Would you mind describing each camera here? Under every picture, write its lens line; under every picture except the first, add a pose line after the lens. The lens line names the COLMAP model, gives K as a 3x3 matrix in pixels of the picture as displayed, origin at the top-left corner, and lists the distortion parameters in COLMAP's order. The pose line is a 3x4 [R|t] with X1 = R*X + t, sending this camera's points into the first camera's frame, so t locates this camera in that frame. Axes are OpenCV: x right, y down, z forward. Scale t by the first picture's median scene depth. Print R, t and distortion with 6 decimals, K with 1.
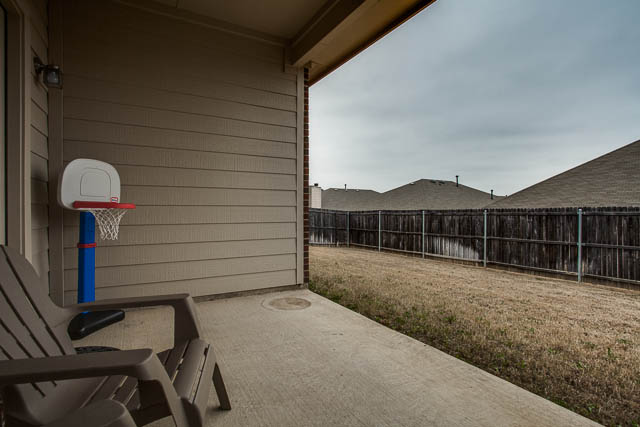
lens RADIAL K [[314.8, 0, 313.9], [0, 314.8, 213.0], [0, 0, 1]] dist [-0.051988, 0.016505]
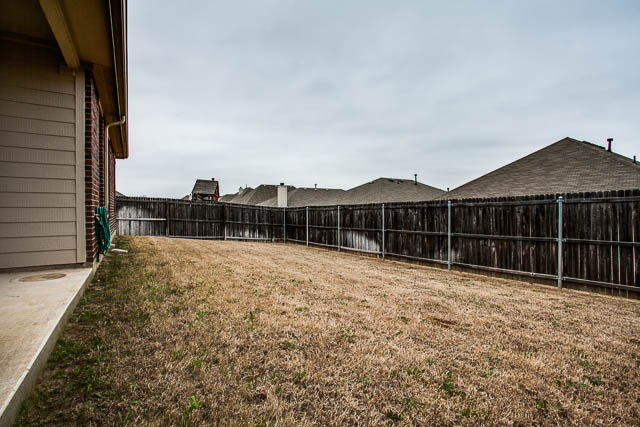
lens RADIAL K [[314.8, 0, 324.5], [0, 314.8, 212.3], [0, 0, 1]] dist [-0.051988, 0.016505]
pose [[0.999510, -0.004481, 0.030975, 0.290368], [0.004672, 0.999970, -0.006104, 0.021838], [-0.030947, 0.006245, 0.999502, -0.046493]]
